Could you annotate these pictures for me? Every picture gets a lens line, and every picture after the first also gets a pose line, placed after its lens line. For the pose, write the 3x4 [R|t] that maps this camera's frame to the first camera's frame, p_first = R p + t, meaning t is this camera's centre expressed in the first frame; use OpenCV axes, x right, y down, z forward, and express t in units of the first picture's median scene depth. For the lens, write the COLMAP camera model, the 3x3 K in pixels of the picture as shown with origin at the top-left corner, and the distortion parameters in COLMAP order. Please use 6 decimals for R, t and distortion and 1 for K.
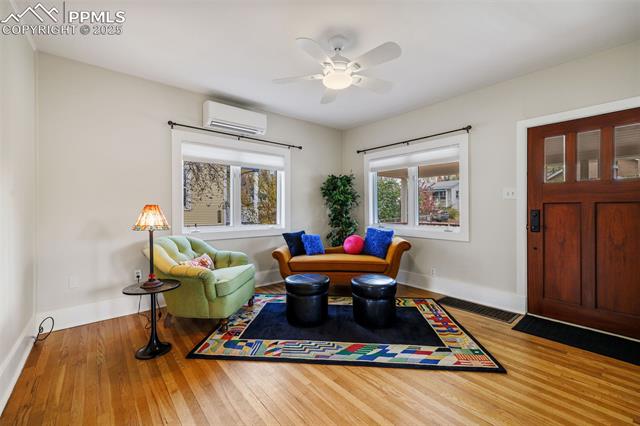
lens RADIAL K [[272.0, 0, 319.4], [0, 272.0, 208.7], [0, 0, 1]] dist [0.001221, 0.000287]
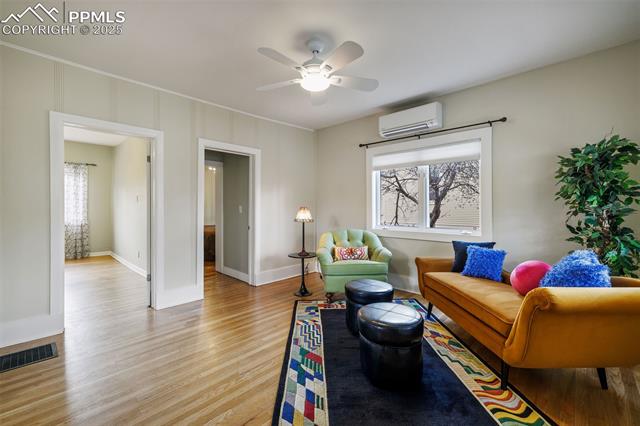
lens RADIAL K [[272.0, 0, 319.4], [0, 272.0, 208.7], [0, 0, 1]] dist [0.001221, 0.000287]
pose [[0.097070, 0.003802, -0.995270, 1.071994], [0.000083, 0.999993, 0.003828, -0.012180], [0.995278, -0.000454, 0.097069, 0.924499]]
